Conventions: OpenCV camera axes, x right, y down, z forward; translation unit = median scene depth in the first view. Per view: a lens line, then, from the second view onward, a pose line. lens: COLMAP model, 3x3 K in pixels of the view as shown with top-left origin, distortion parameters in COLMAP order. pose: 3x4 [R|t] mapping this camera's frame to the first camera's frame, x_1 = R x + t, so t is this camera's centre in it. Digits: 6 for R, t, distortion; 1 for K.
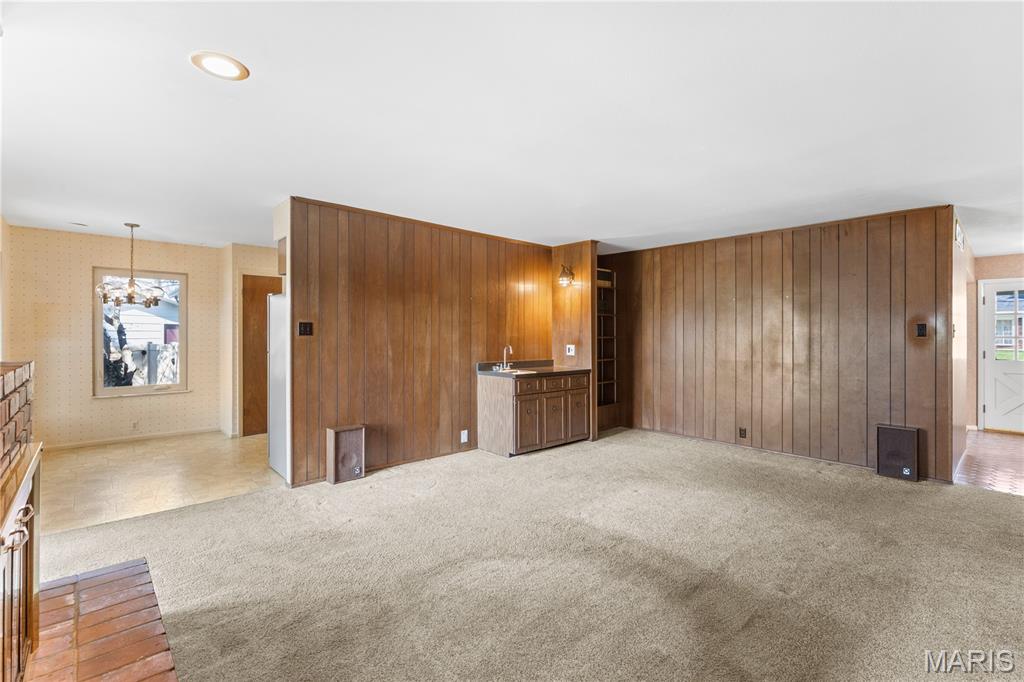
lens RADIAL K [[462.7, 0, 513.0], [0, 462.7, 335.0], [0, 0, 1]] dist [0.002336, 0.000421]
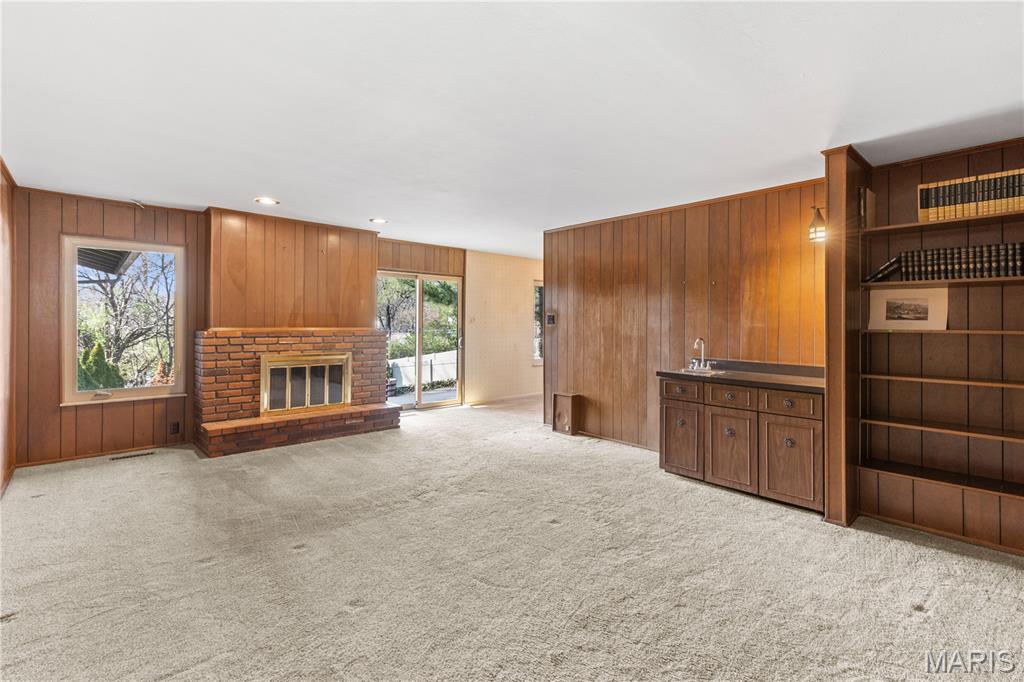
lens RADIAL K [[464.0, 0, 512.8], [0, 464.0, 320.7], [0, 0, 1]] dist [0.000319, 0.000009]
pose [[-0.008064, -0.006541, -0.999946, 0.848040], [-0.005024, 0.999966, -0.006501, -0.000220], [0.999955, 0.004971, -0.008096, 0.747324]]
